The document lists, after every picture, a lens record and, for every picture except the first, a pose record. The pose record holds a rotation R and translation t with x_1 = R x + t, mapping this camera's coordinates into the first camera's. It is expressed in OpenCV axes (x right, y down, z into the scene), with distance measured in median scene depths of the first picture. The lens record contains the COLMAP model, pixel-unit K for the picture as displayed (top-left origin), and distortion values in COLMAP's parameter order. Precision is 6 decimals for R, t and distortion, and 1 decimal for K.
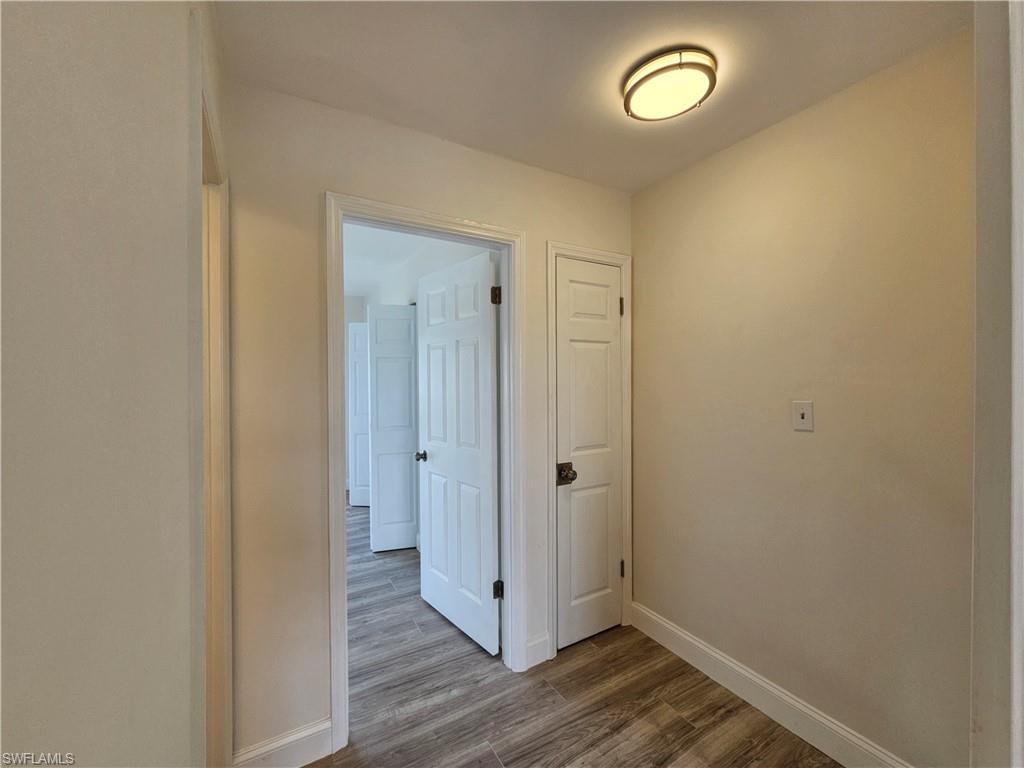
lens RADIAL K [[419.9, 0, 519.9], [0, 419.9, 385.5], [0, 0, 1]] dist [-0.006371, 0.000300]
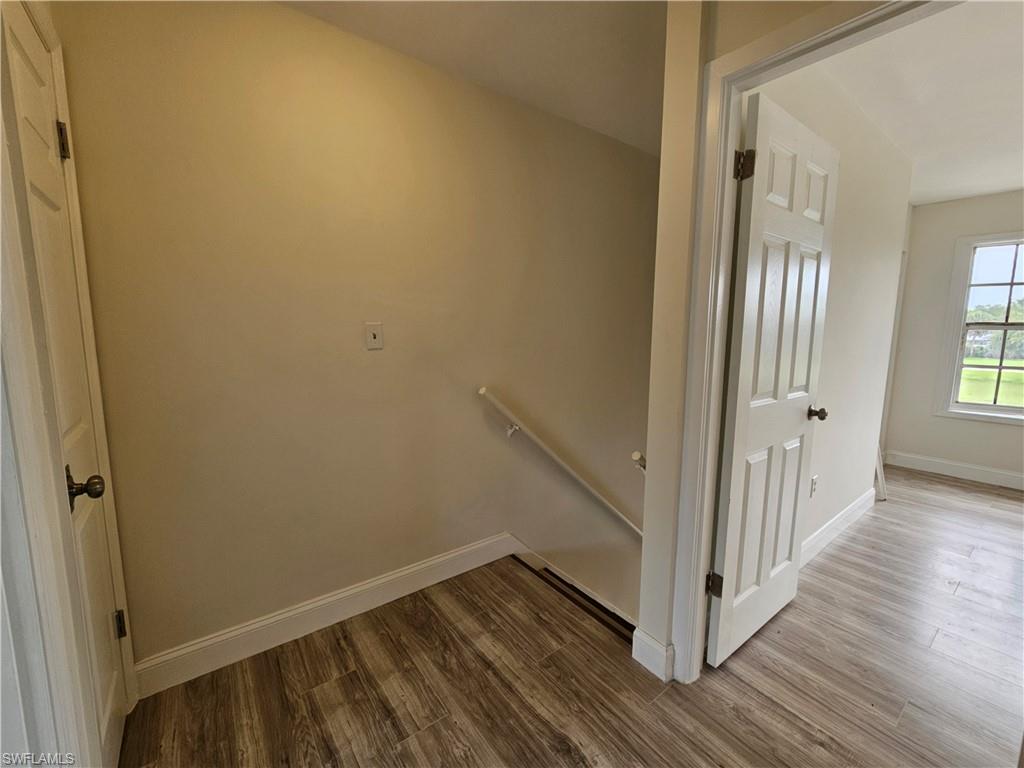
lens RADIAL K [[419.9, 0, 507.1], [0, 419.9, 383.6], [0, 0, 1]] dist [-0.006371, 0.000300]
pose [[-0.117621, -0.120561, 0.985713, -0.455257], [-0.007065, 0.992680, 0.120570, 0.057375], [-0.993033, 0.007217, -0.117611, 0.734295]]
